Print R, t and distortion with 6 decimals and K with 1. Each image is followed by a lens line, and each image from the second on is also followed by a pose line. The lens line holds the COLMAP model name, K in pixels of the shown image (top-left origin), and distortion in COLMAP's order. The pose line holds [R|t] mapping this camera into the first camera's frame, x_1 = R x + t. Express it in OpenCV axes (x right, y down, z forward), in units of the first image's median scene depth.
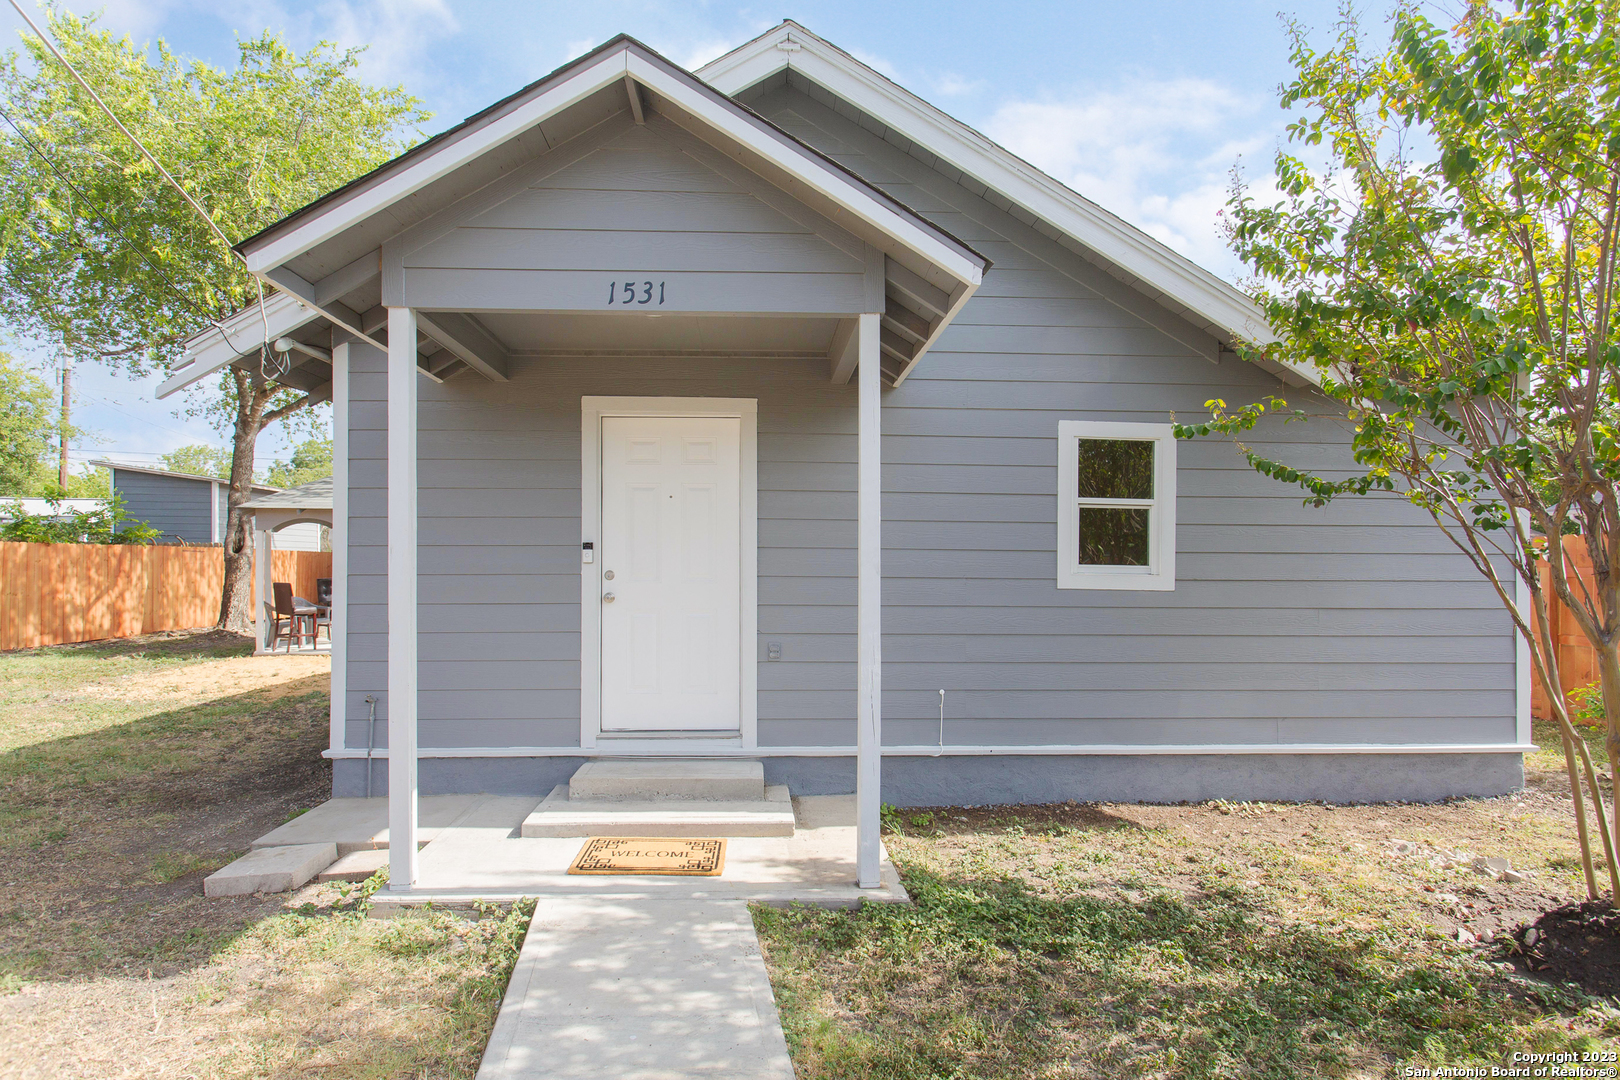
lens RADIAL K [[771.0, 0, 801.2], [0, 771.0, 575.4], [0, 0, 1]] dist [0.003203, -0.000592]
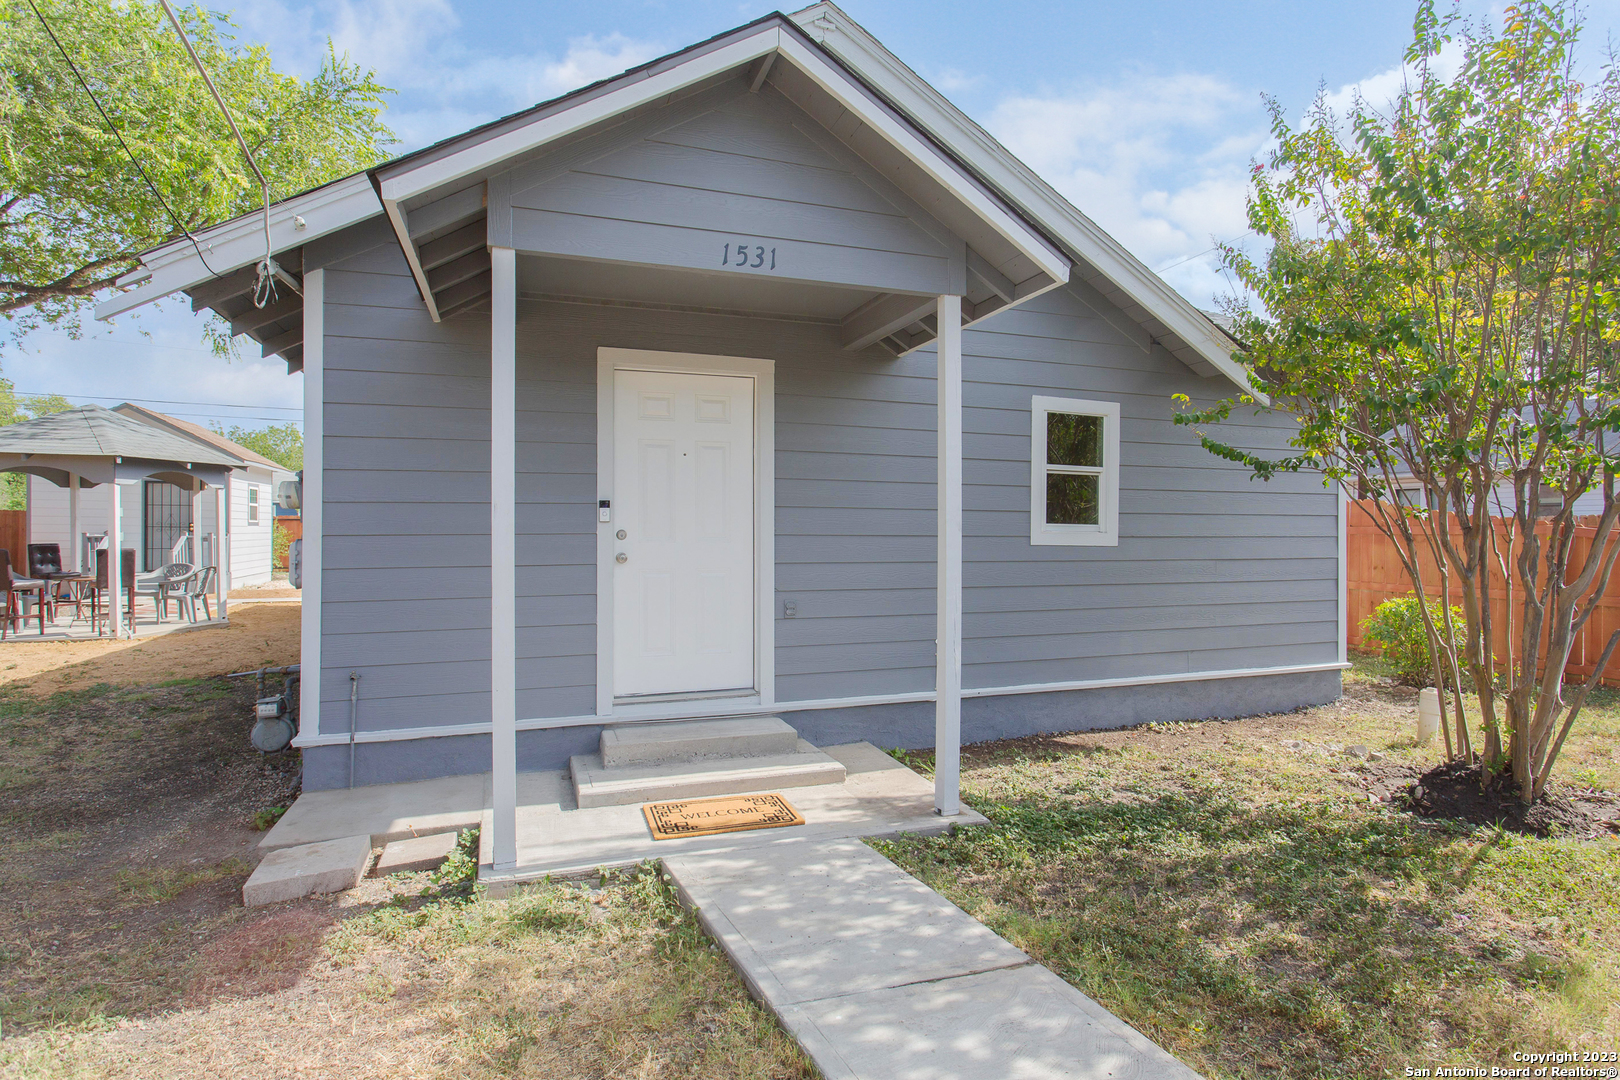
lens RADIAL K [[825.0, 0, 789.2], [0, 825.0, 543.1], [0, 0, 1]] dist [-0.005851, 0.001907]
pose [[0.955258, -0.006465, 0.295702, -0.371474], [0.004766, 0.999968, 0.006466, 0.004982], [-0.295734, -0.004768, 0.955258, -0.045350]]
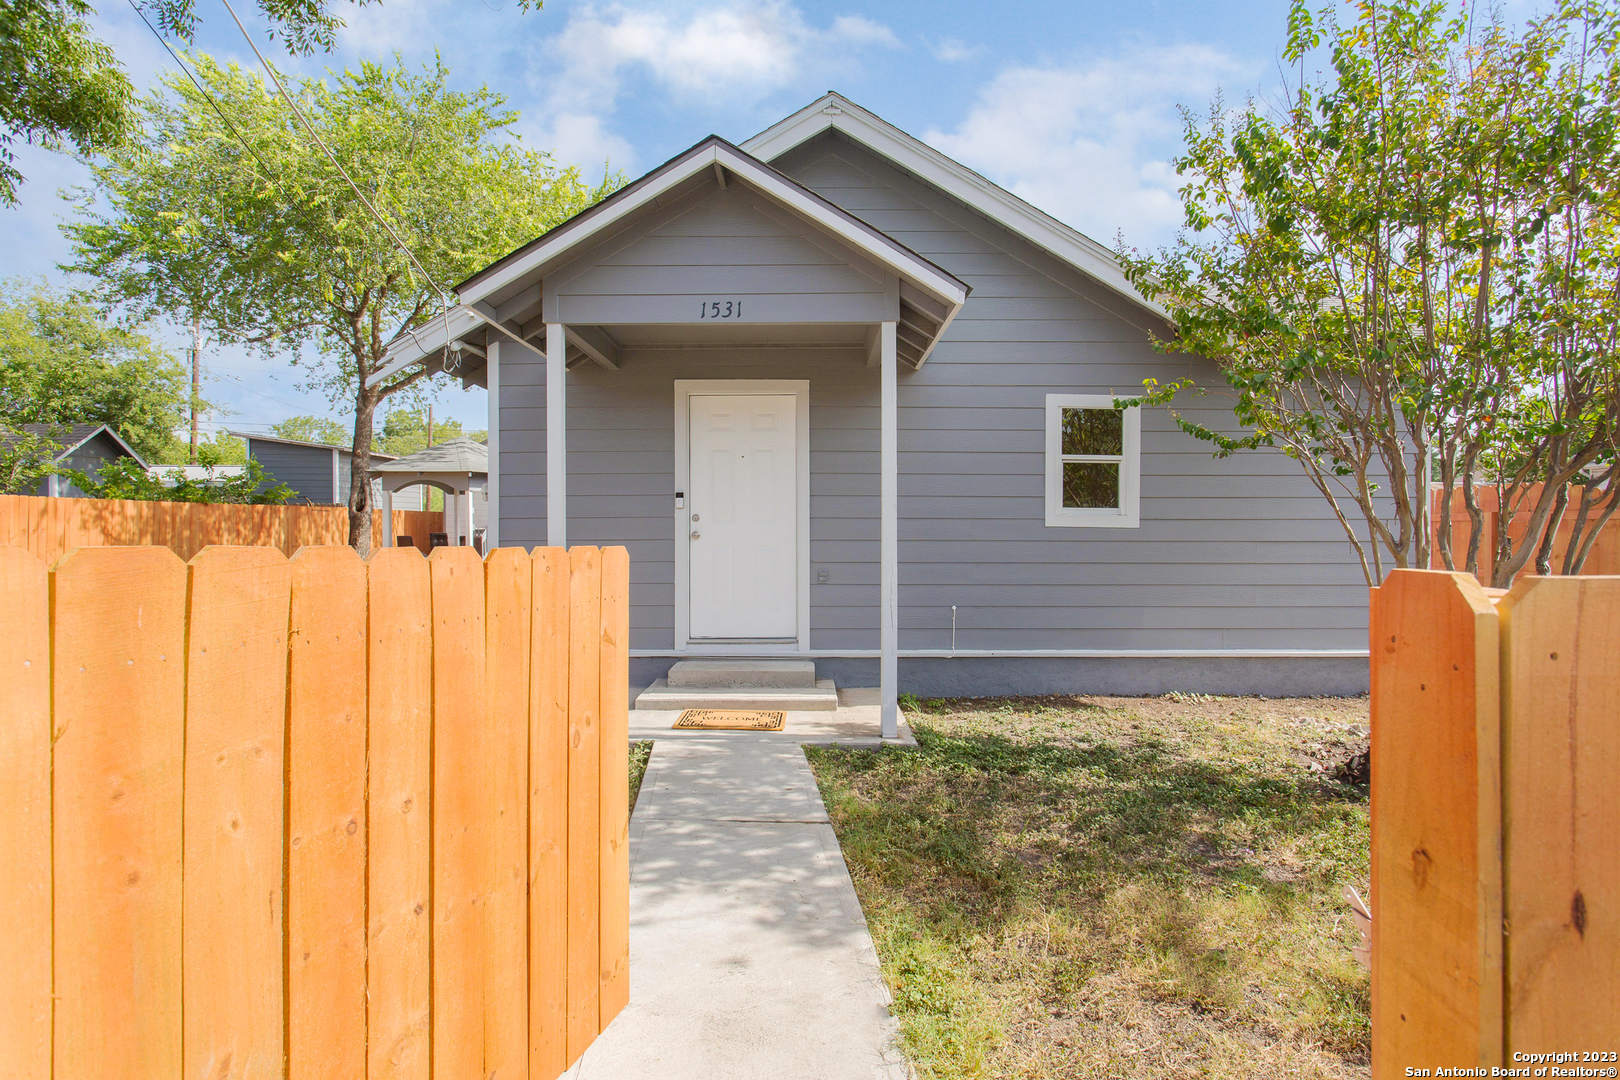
lens RADIAL K [[771.0, 0, 823.7], [0, 771.0, 546.8], [0, 0, 1]] dist [0.003203, -0.000592]
pose [[0.998768, -0.002419, -0.049564, 0.031319], [0.002976, 0.999933, 0.011184, 0.036525], [0.049533, -0.011317, 0.998708, -0.297549]]
